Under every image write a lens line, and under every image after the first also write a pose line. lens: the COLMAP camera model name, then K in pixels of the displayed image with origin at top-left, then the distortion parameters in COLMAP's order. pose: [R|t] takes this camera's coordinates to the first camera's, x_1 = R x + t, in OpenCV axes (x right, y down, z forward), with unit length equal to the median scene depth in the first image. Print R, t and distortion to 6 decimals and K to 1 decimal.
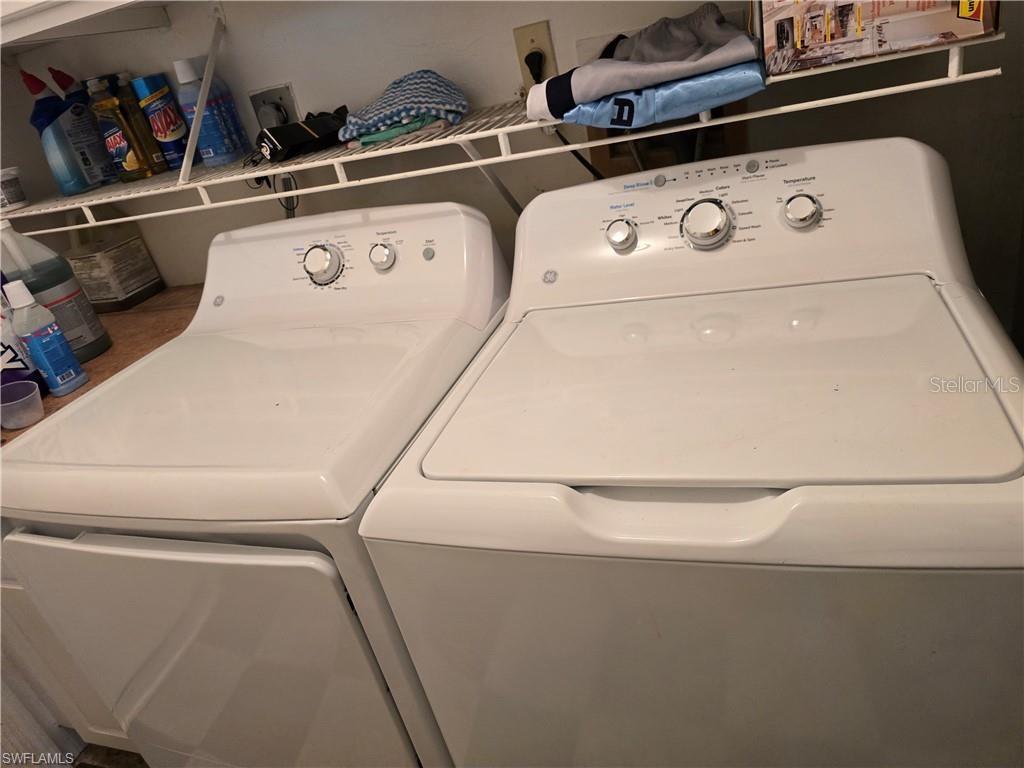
lens RADIAL K [[694.8, 0, 505.1], [0, 694.8, 390.8], [0, 0, 1]] dist [0.052184, -0.048945]
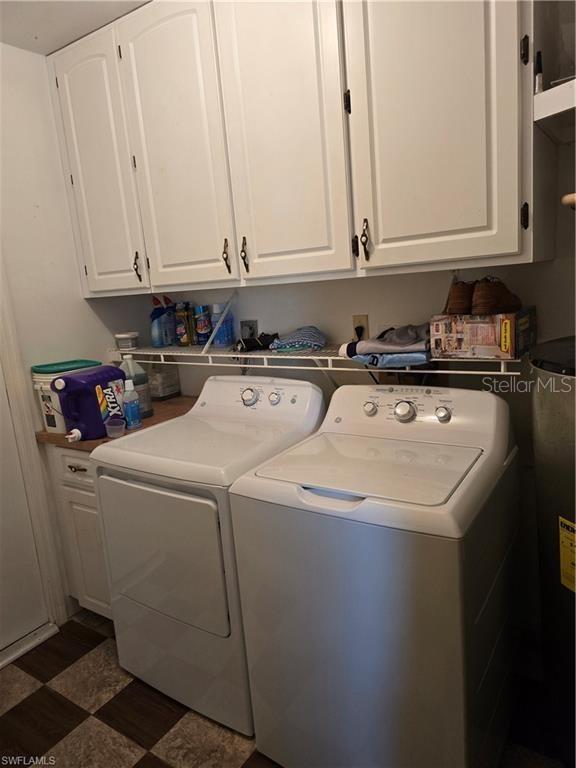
lens RADIAL K [[521.1, 0, 293.2], [0, 521.1, 387.8], [0, 0, 1]] dist [0.052184, -0.048945]
pose [[0.956952, 0.187059, -0.221926, 0.254191], [-0.234307, 0.949139, -0.210320, 0.118656], [0.171297, 0.253265, 0.952110, -0.620930]]
